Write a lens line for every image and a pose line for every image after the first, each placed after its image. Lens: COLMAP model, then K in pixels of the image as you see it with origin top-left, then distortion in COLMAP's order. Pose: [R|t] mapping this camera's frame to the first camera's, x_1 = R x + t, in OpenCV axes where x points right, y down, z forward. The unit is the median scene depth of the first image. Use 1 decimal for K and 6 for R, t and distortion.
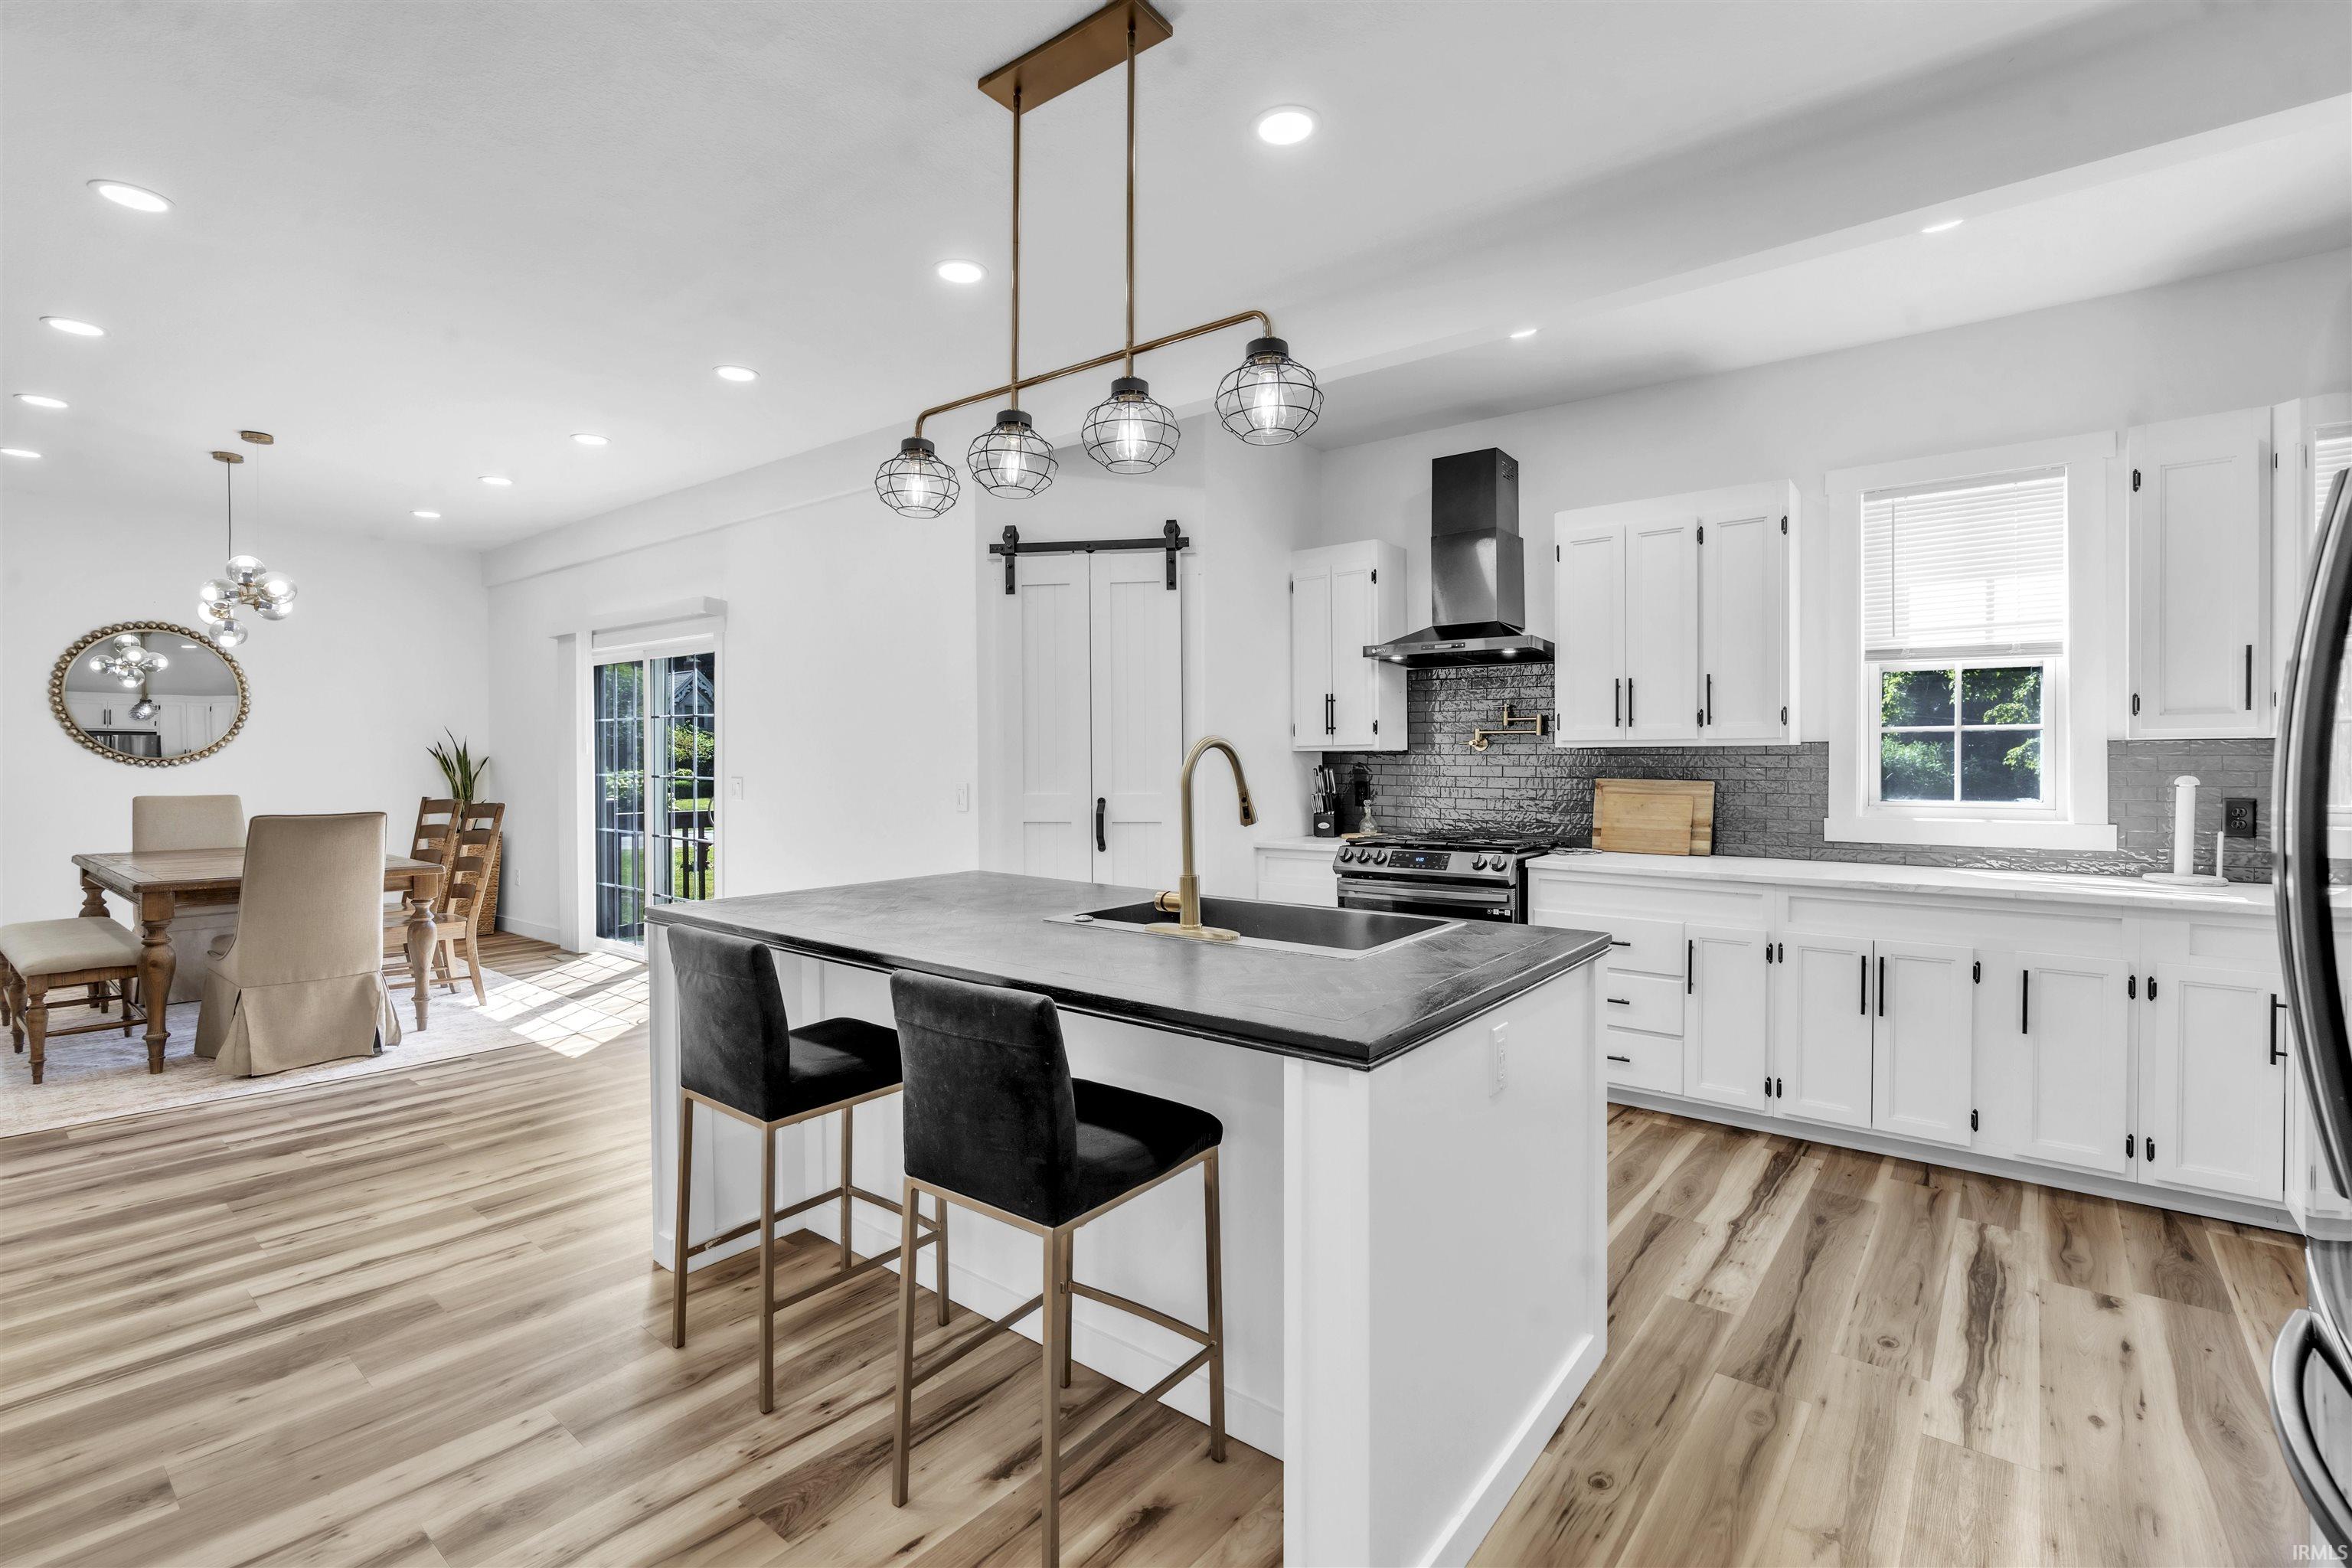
lens RADIAL K [[1050.5, 0, 1185.8], [0, 1050.5, 778.1], [0, 0, 1]] dist [-0.006294, -0.001091]
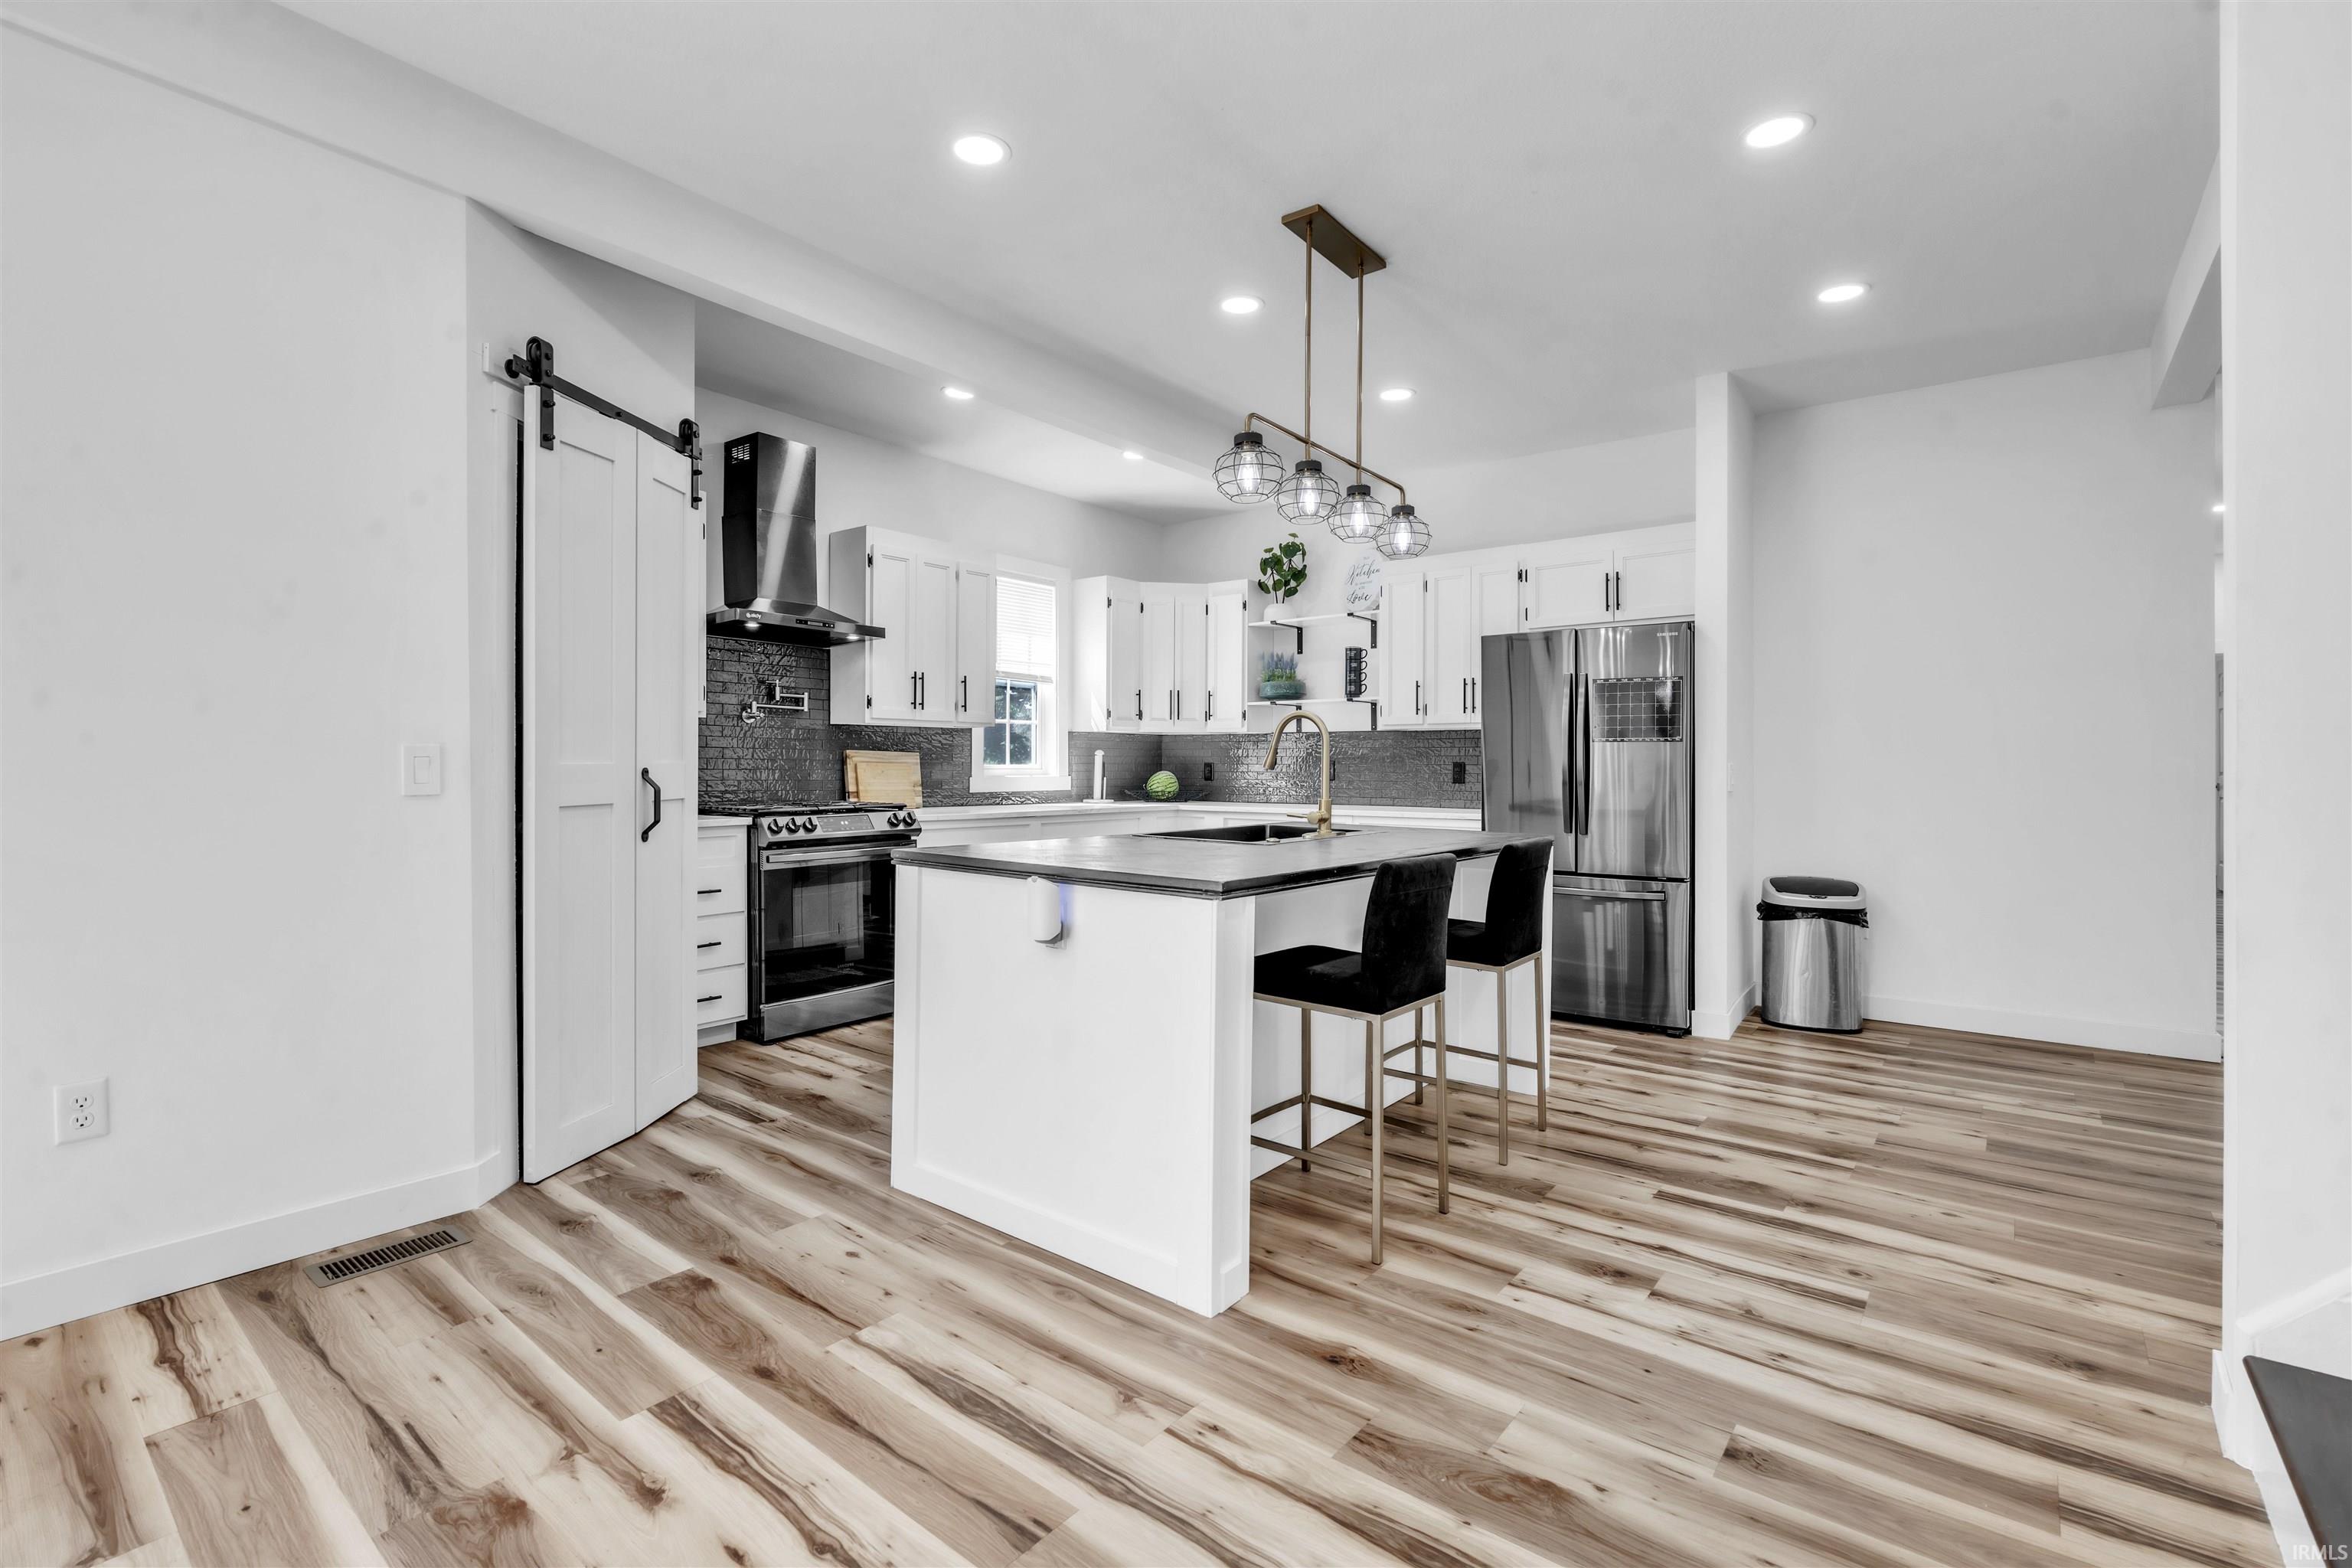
lens RADIAL K [[1050.5, 0, 1181.5], [0, 1050.5, 769.7], [0, 0, 1]] dist [-0.006294, -0.001091]
pose [[0.001067, -0.006909, 0.999976, -0.978657], [0.005153, 0.999963, 0.006903, 0.020366], [-0.999986, 0.005146, 0.001102, 0.755416]]
